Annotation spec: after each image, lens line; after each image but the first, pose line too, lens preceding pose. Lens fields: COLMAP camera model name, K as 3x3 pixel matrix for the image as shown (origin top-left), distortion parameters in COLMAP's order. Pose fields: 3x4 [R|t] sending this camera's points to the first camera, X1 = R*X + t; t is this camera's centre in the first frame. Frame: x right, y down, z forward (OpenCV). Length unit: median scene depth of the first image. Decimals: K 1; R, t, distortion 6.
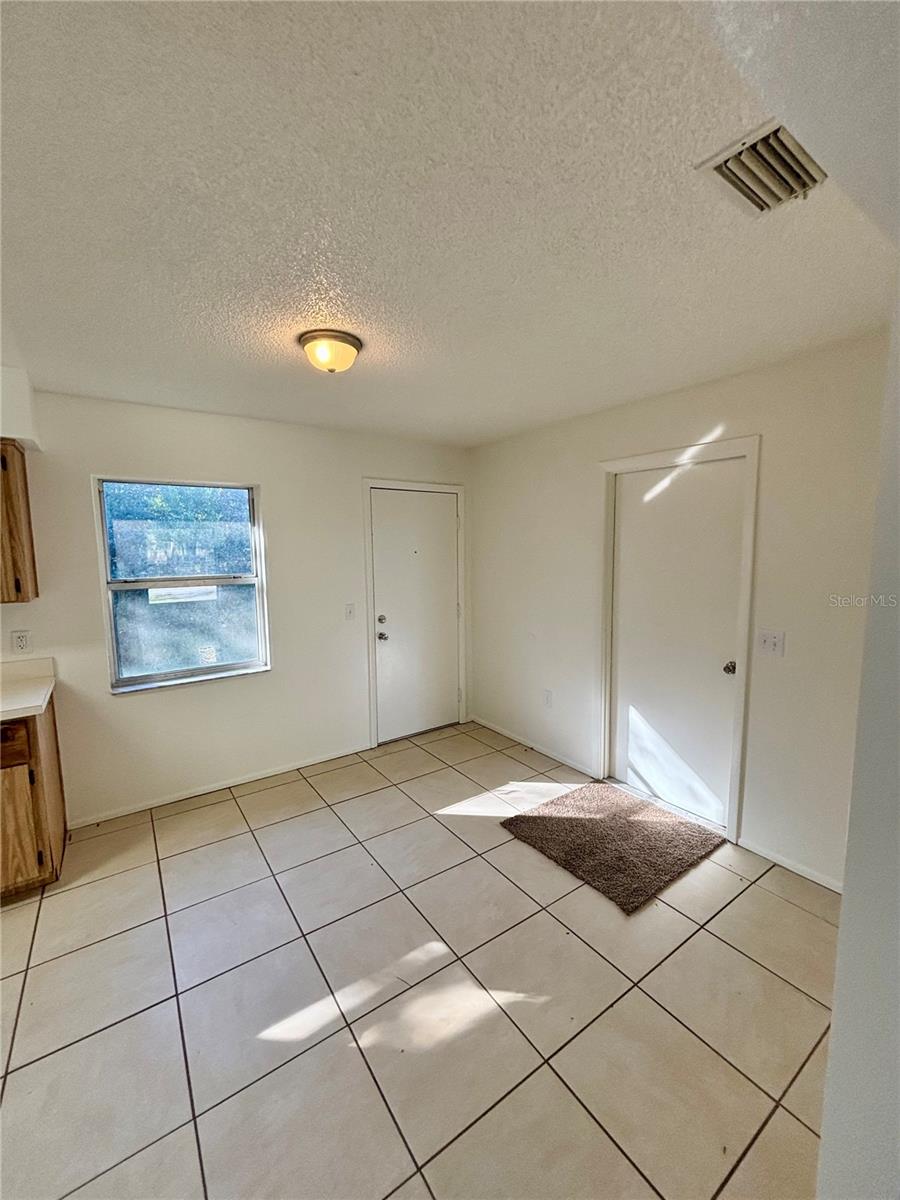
lens RADIAL K [[484.0, 0, 448.6], [0, 484.0, 599.6], [0, 0, 1]] dist [-0.000514, -0.000718]
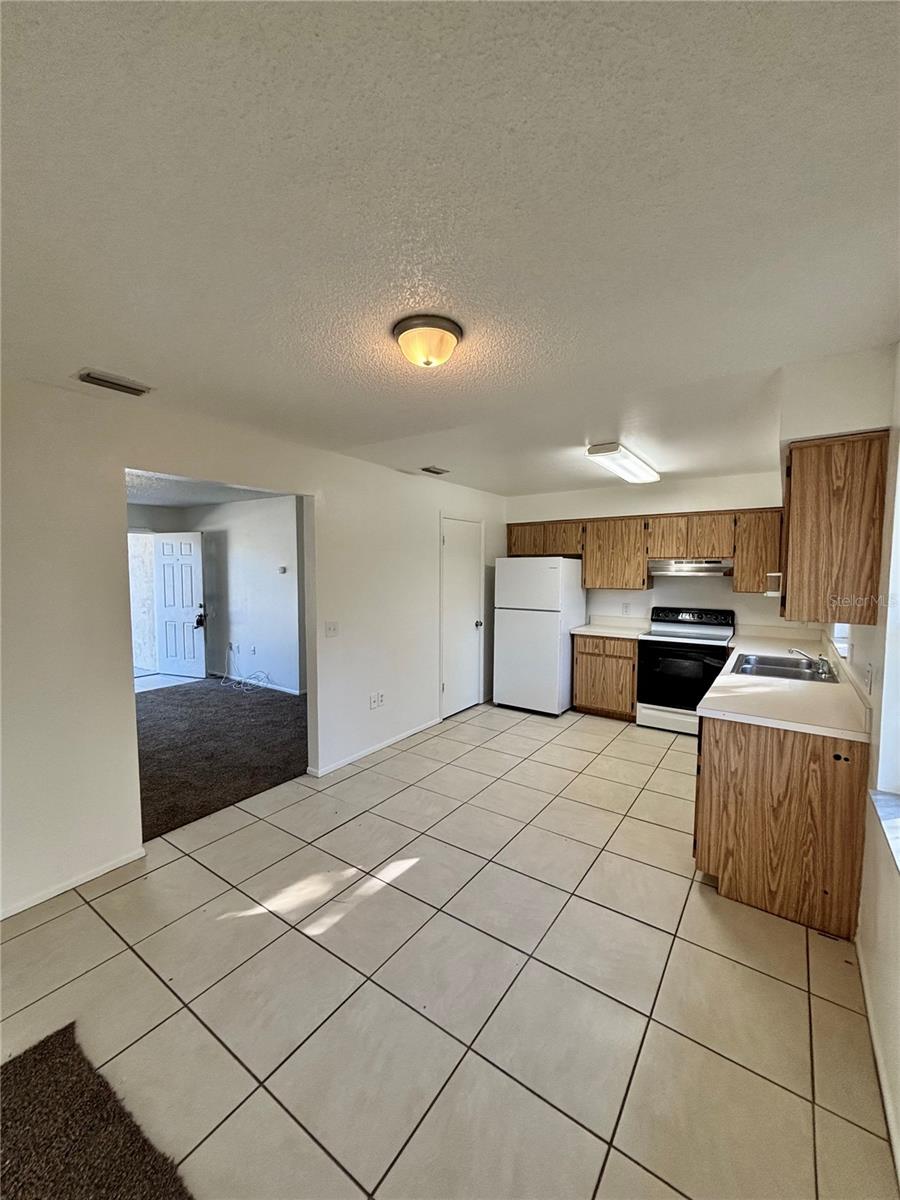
lens RADIAL K [[484.0, 0, 448.6], [0, 484.0, 599.6], [0, 0, 1]] dist [-0.000514, -0.000718]
pose [[-0.936914, 0.034607, -0.347842, 0.035375], [-0.029186, 0.983868, 0.176498, -0.168536], [0.348339, 0.175515, -0.920790, 1.544796]]
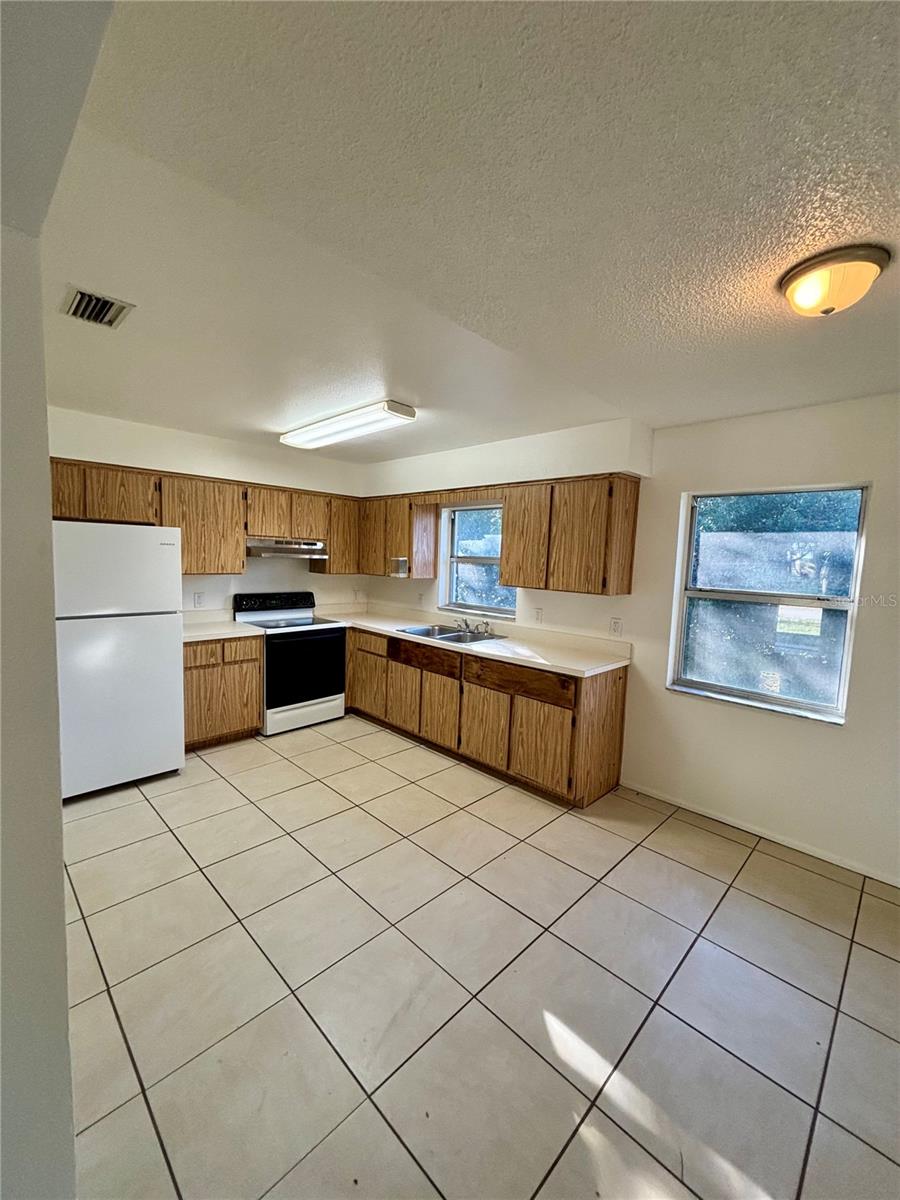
lens RADIAL K [[484.0, 0, 448.6], [0, 484.0, 599.6], [0, 0, 1]] dist [-0.000514, -0.000718]
pose [[0.186295, 0.106696, -0.976683, 0.320999], [-0.148362, 0.985742, 0.079387, -0.022863], [0.971227, 0.130113, 0.199469, 0.302272]]
